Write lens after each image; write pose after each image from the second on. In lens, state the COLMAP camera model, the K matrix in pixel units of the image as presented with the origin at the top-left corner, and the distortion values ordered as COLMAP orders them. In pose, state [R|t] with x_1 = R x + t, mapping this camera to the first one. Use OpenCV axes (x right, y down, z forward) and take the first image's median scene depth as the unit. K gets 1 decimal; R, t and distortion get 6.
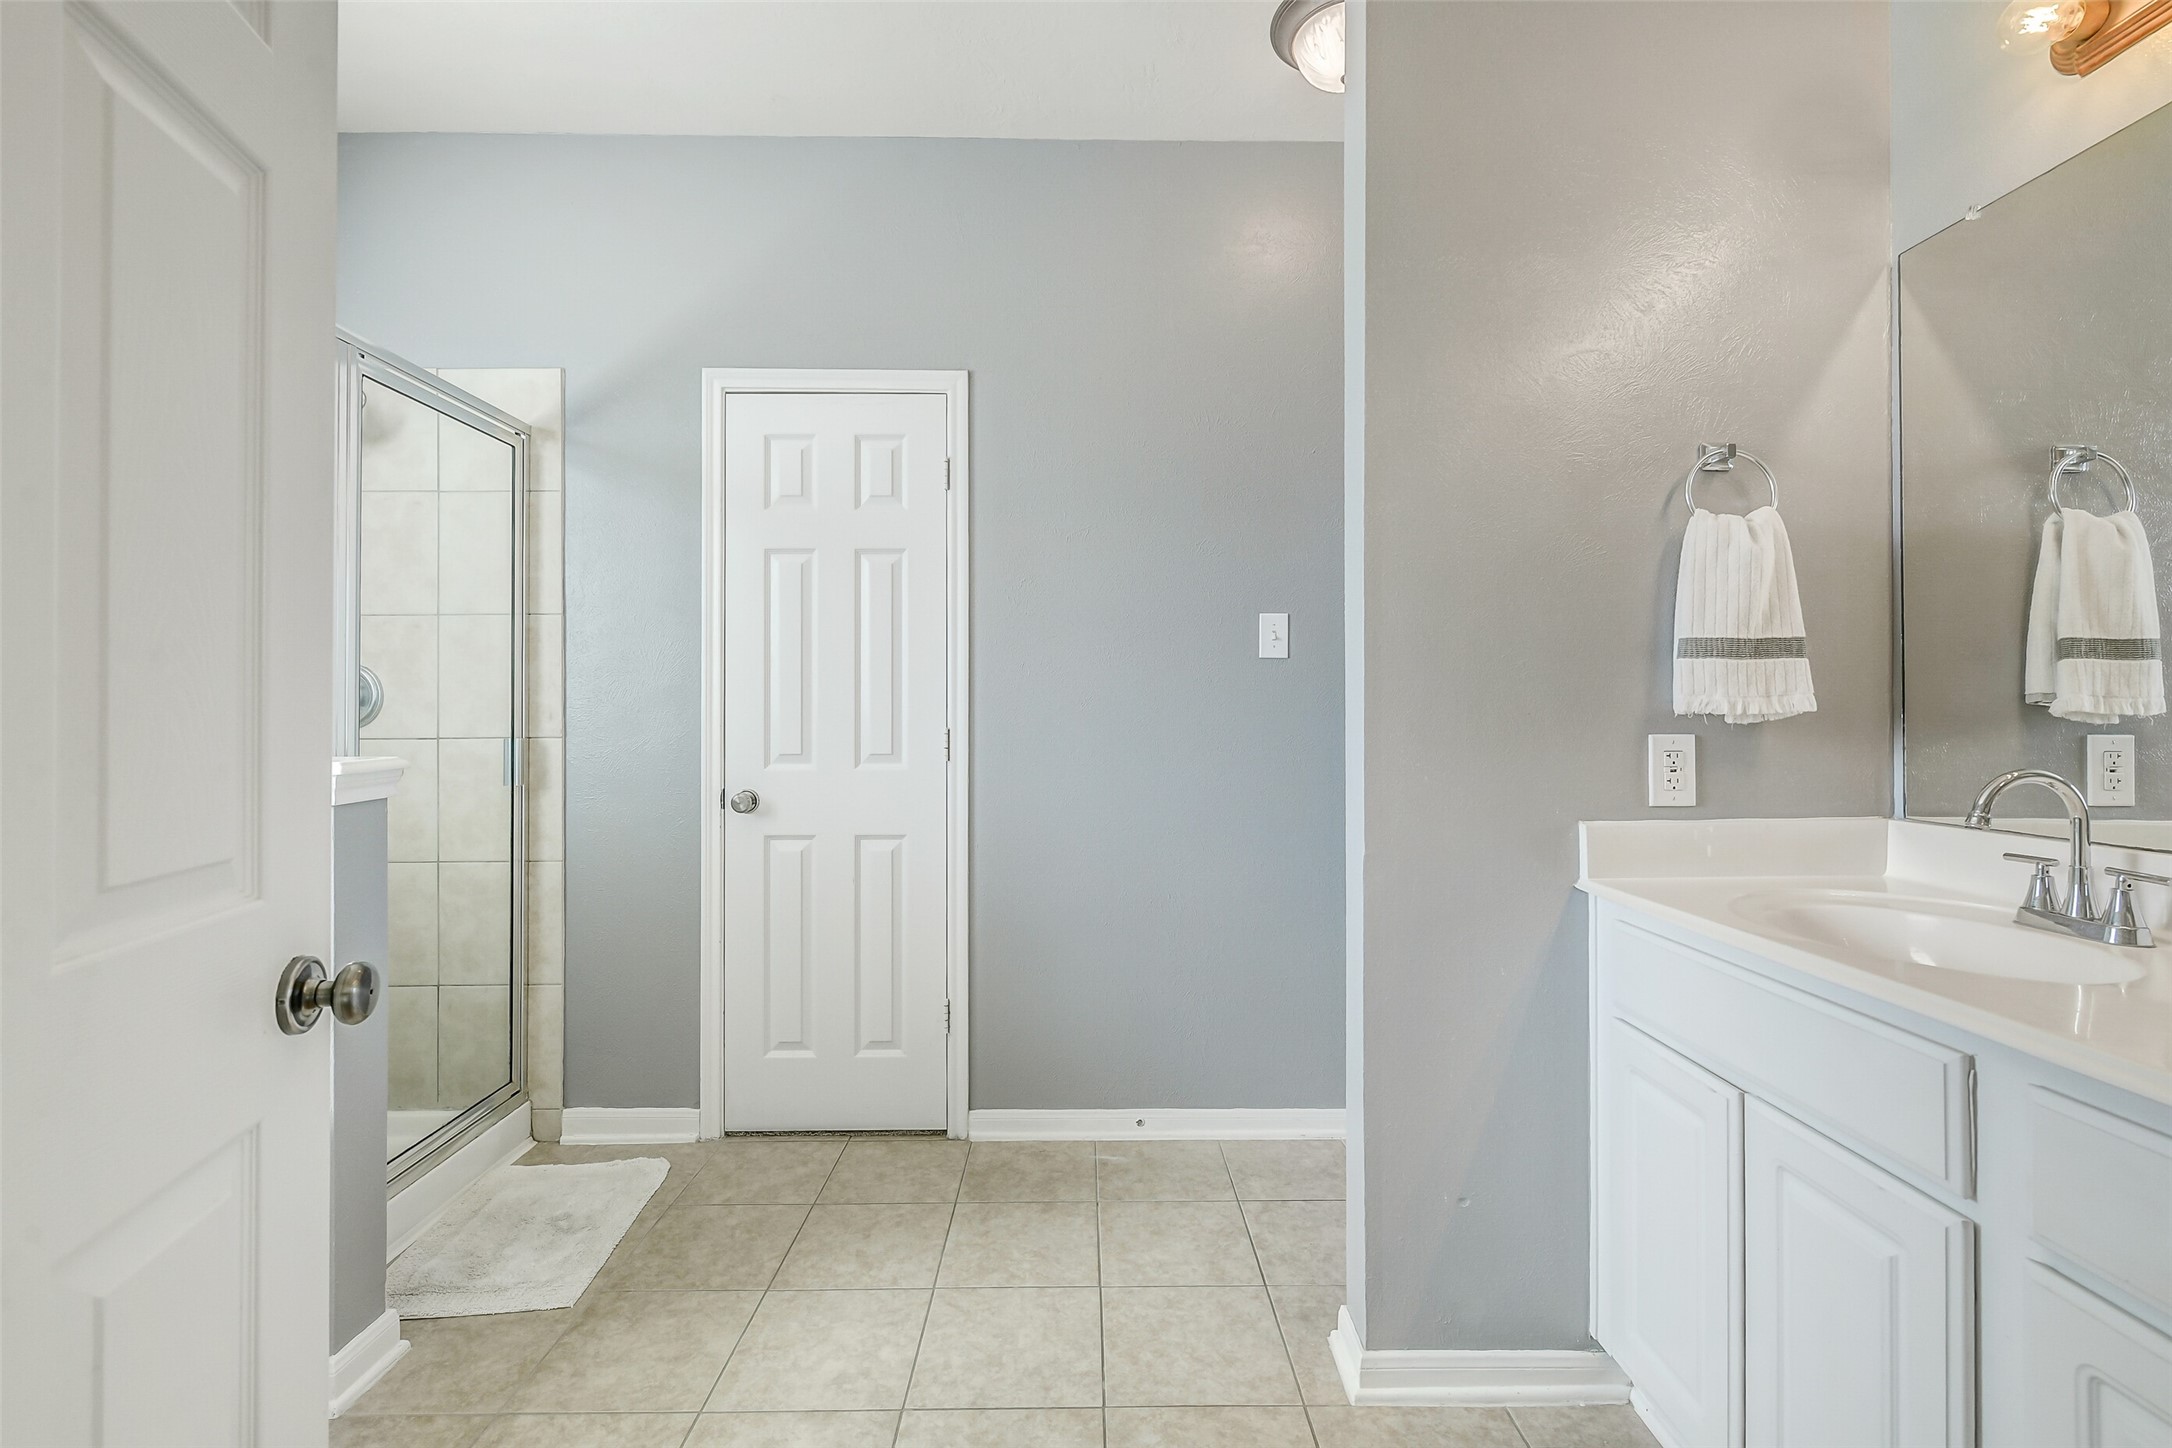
lens RADIAL K [[951.7, 0, 1091.8], [0, 951.7, 701.3], [0, 0, 1]] dist [0.001772, -0.001002]
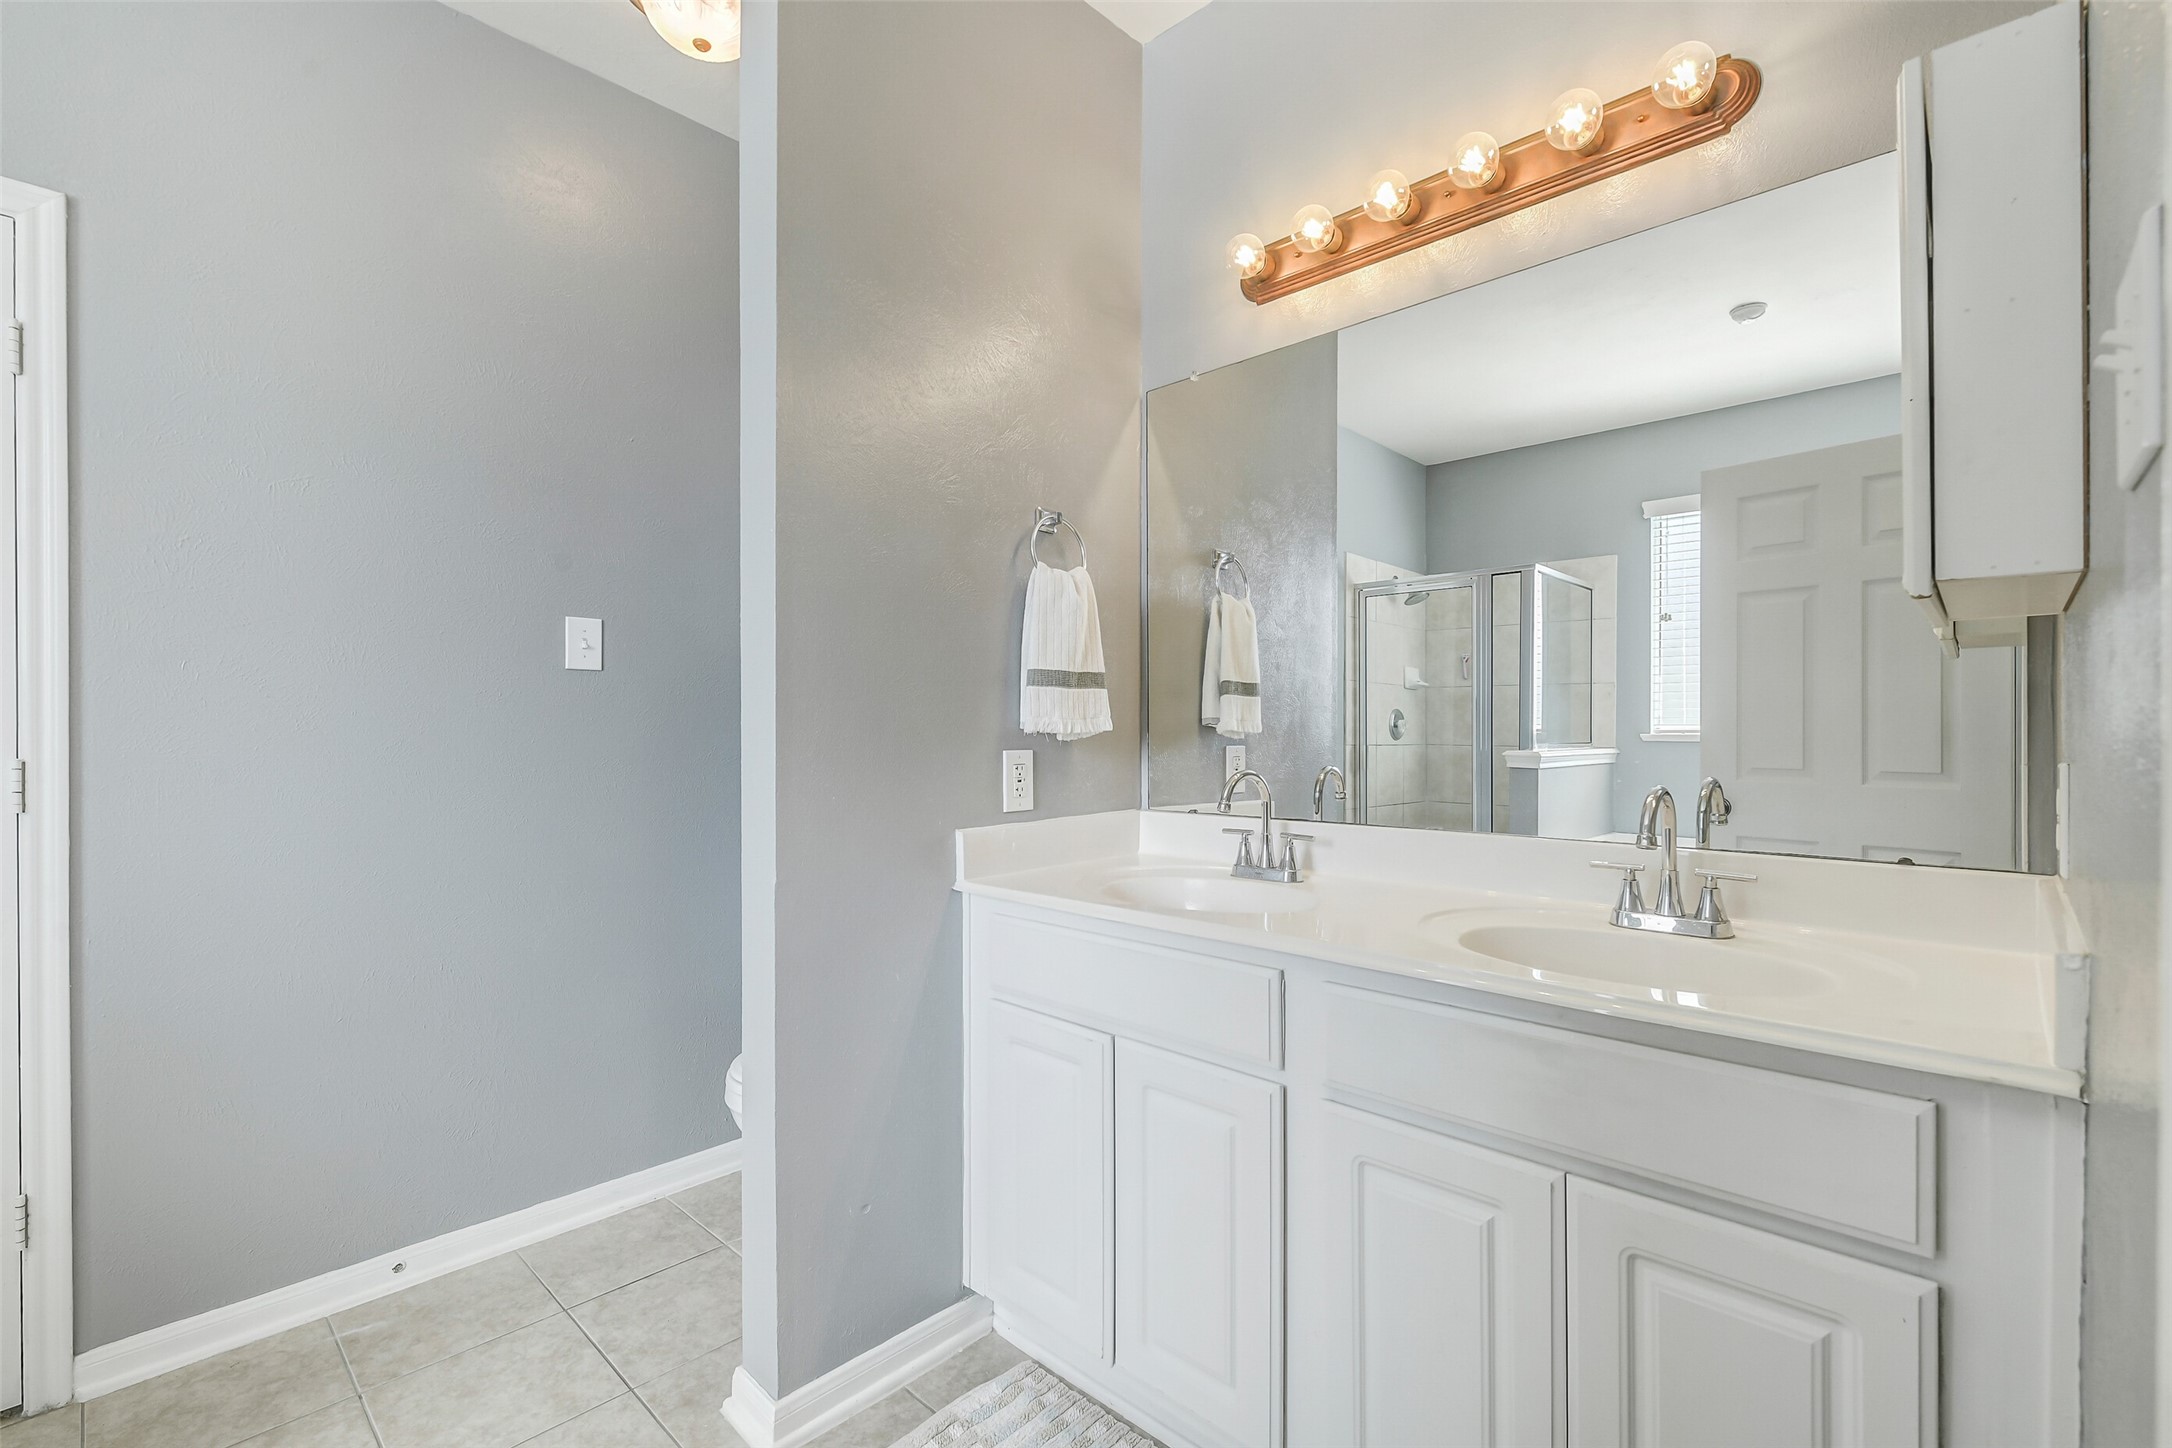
lens RADIAL K [[947.0, 0, 1089.0], [0, 947.0, 728.4], [0, 0, 1]] dist [0.001019, -0.000833]
pose [[0.701597, -0.000524, 0.712574, -0.166935], [-0.005650, 0.999964, 0.006298, -0.000286], [-0.712552, -0.008445, 0.701568, 0.114901]]
